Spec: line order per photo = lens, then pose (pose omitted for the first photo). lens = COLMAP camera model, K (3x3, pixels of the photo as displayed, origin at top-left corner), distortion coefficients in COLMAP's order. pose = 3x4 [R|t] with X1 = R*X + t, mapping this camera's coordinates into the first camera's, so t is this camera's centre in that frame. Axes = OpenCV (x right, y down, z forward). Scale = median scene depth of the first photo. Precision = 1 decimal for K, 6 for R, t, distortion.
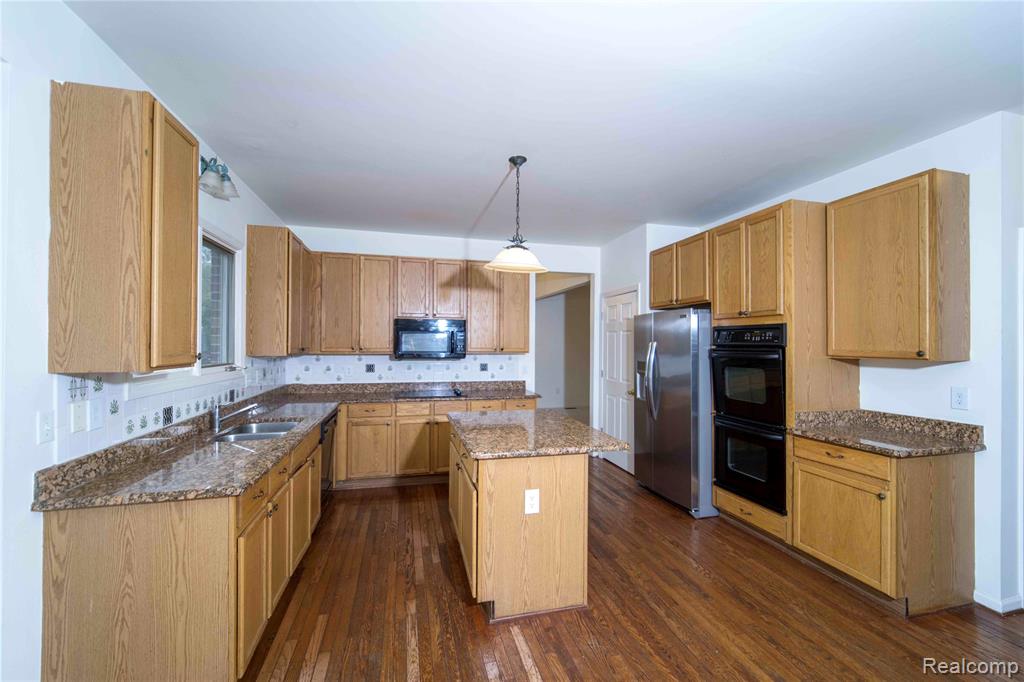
lens RADIAL K [[425.2, 0, 512.0], [0, 425.2, 341.0], [0, 0, 1]] dist [-0.000504, -0.000334]
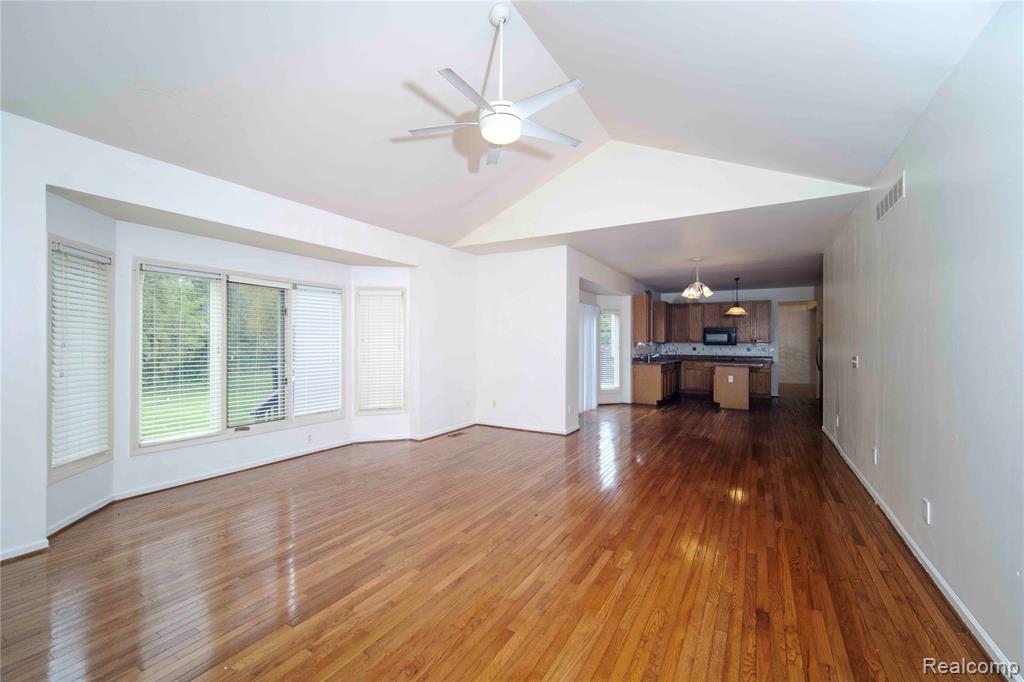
lens RADIAL K [[419.4, 0, 512.0], [0, 419.4, 341.0], [0, 0, 1]] dist [-0.000704, -0.000169]
pose [[0.709009, -0.004241, -0.705187, 0.867003], [0.006462, 0.999979, 0.000482, 0.017565], [0.705170, -0.004899, 0.709021, -2.010850]]
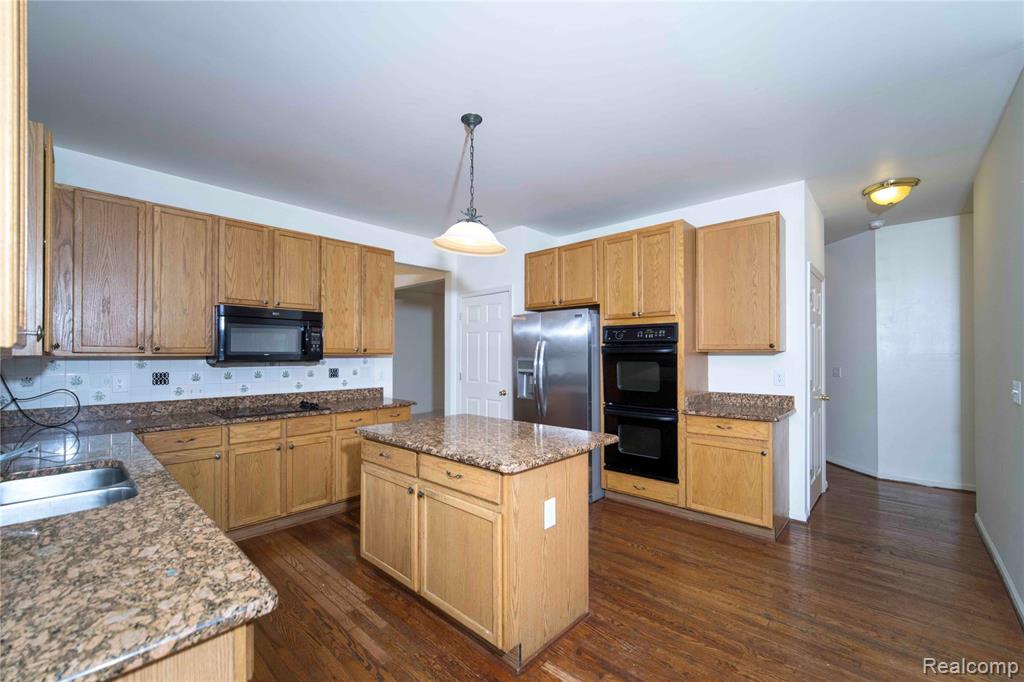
lens RADIAL K [[420.8, 0, 511.6], [0, 420.8, 352.2], [0, 0, 1]] dist [-0.000477, -0.000052]
pose [[0.841644, -0.003071, 0.540024, -0.322037], [0.001965, 0.999995, 0.002623, 0.031058], [-0.540029, -0.001147, 0.841646, 0.214240]]
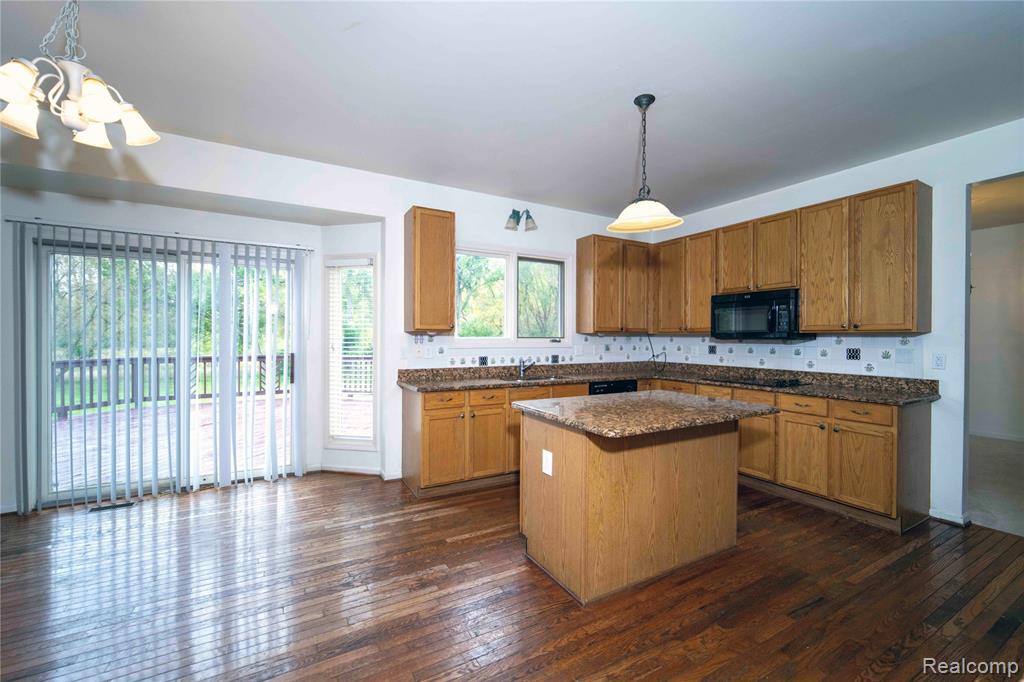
lens RADIAL K [[419.4, 0, 512.0], [0, 419.4, 341.0], [0, 0, 1]] dist [-0.000704, -0.000169]
pose [[0.262270, 0.005589, -0.964978, 0.664779], [0.001886, 0.999978, 0.006305, 0.053097], [0.964993, -0.003473, 0.262254, 0.438400]]
